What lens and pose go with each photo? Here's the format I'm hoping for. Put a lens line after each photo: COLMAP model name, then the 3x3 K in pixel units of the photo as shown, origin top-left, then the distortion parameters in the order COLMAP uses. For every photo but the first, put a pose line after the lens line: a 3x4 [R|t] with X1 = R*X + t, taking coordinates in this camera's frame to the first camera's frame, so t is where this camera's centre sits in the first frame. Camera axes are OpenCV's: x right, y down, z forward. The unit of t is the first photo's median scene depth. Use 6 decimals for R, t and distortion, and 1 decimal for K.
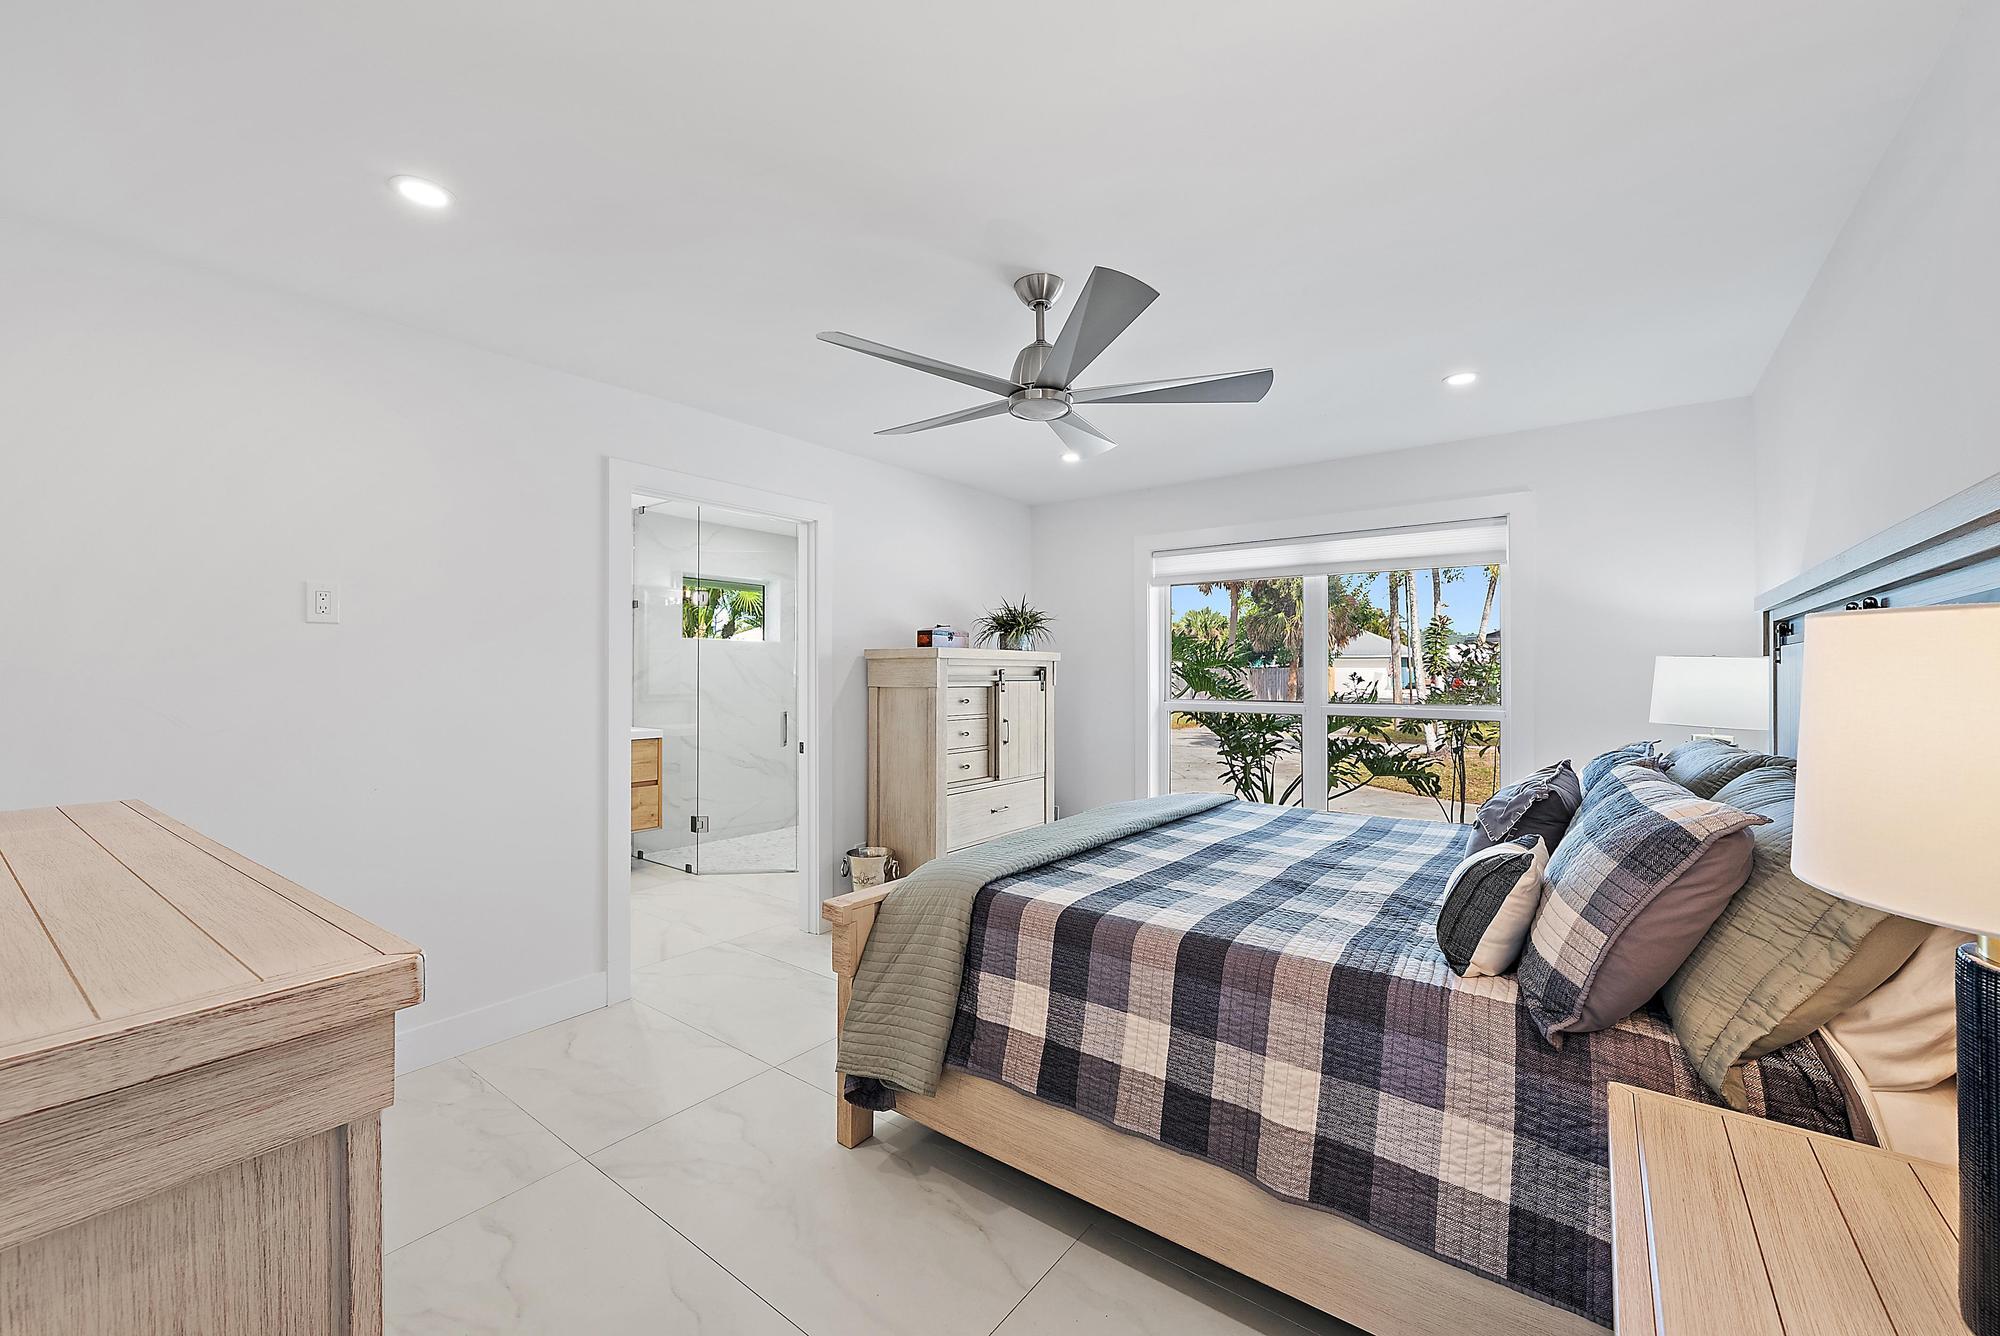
lens RADIAL K [[809.4, 0, 1004.8], [0, 809.4, 674.2], [0, 0, 1]] dist [-0.000390, -0.000306]
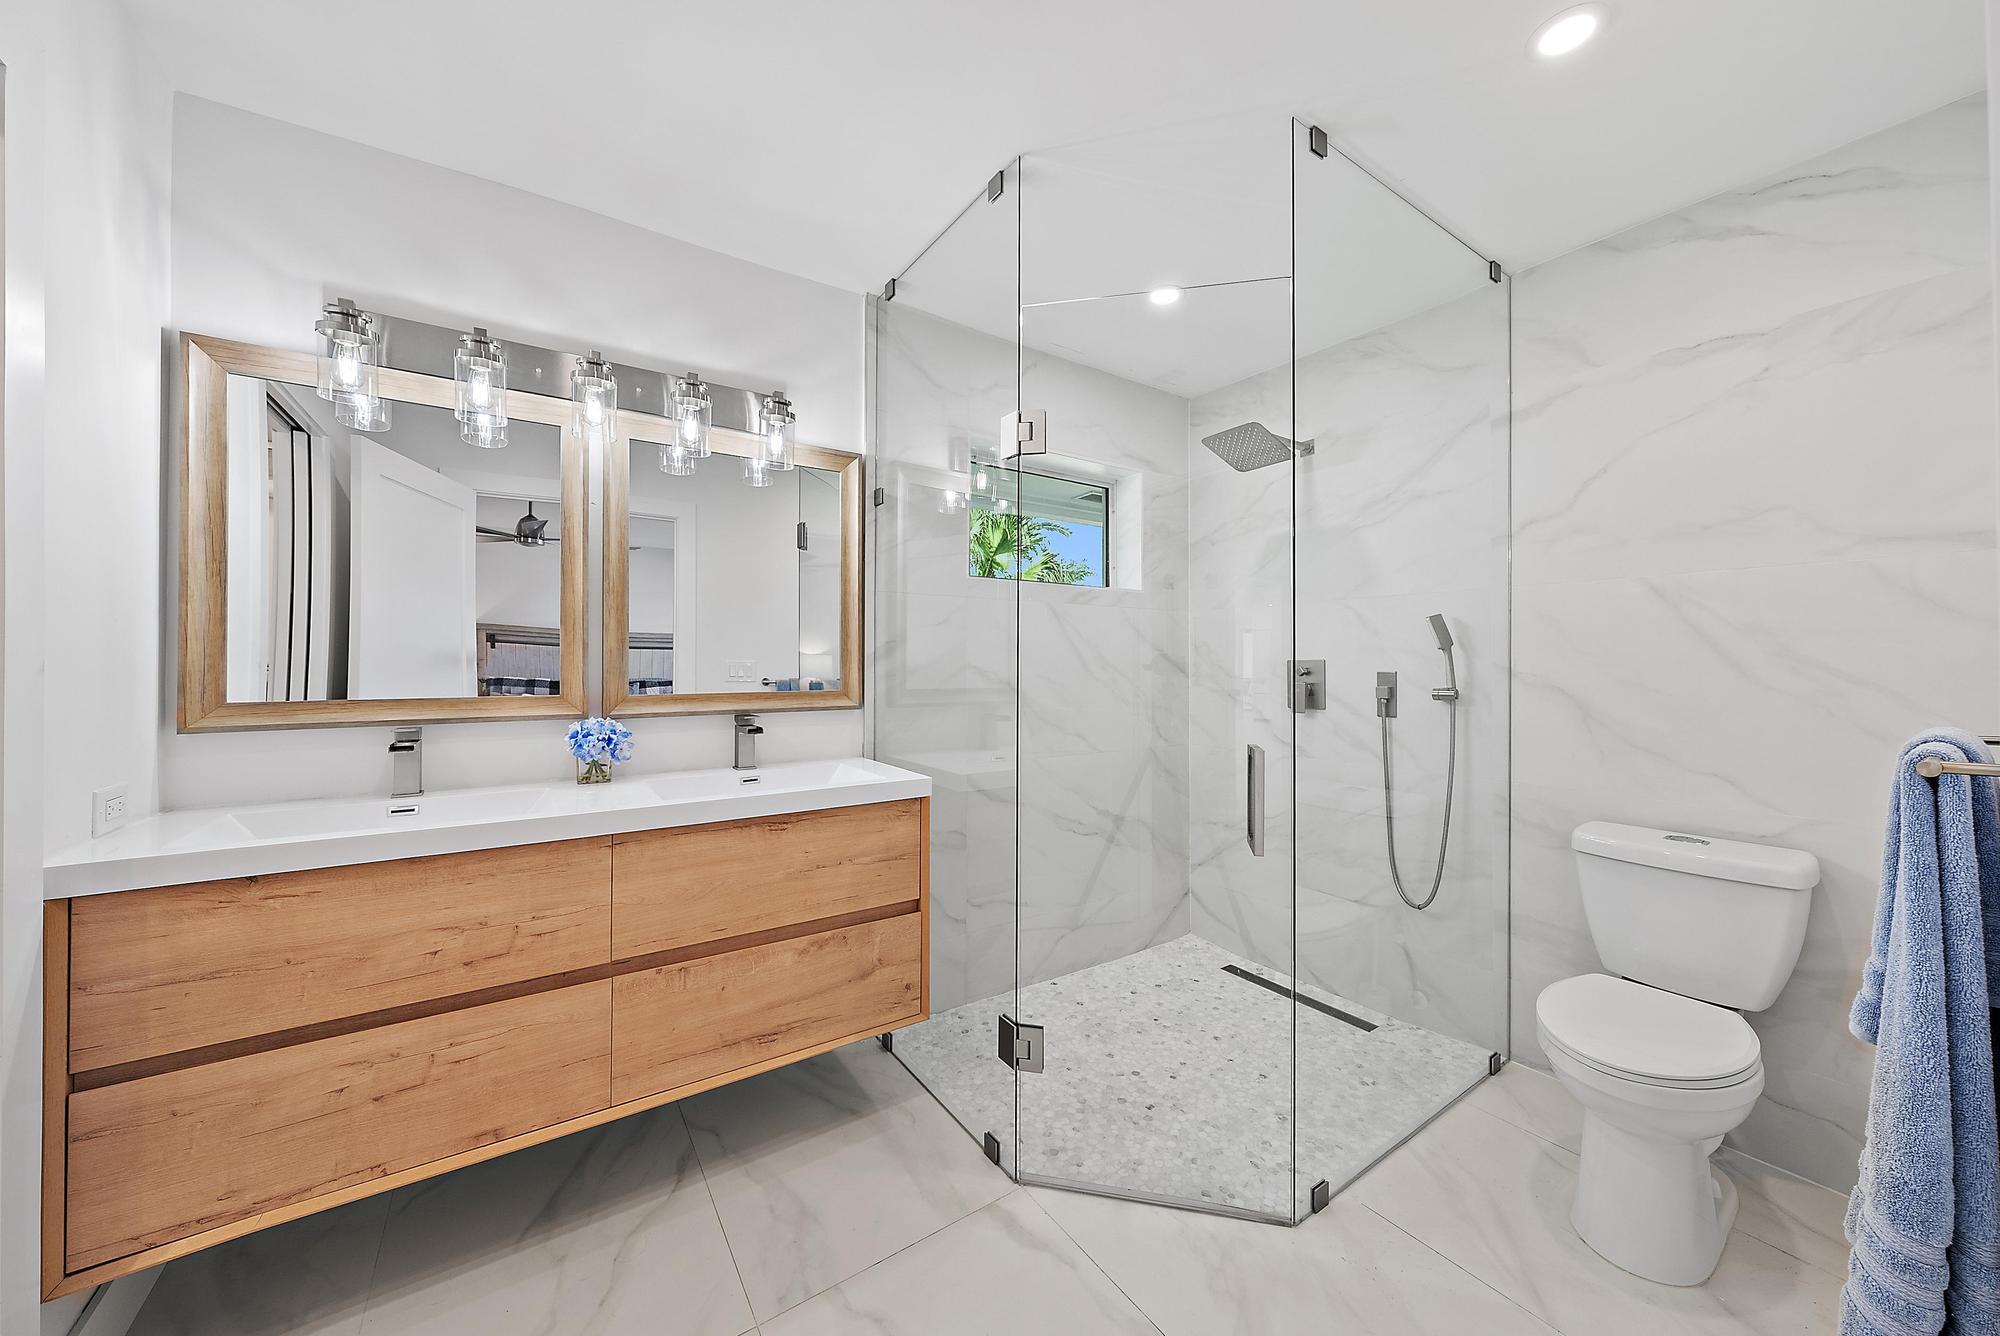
lens RADIAL K [[709.0, 0, 1000.0], [0, 709.0, 668.0], [0, 0, 1]] dist [-0.000128, -0.000005]
pose [[0.952757, 0.001232, -0.303733, -0.258084], [-0.002964, 0.999982, -0.005240, 0.015012], [0.303721, 0.005893, 0.952743, 0.614951]]
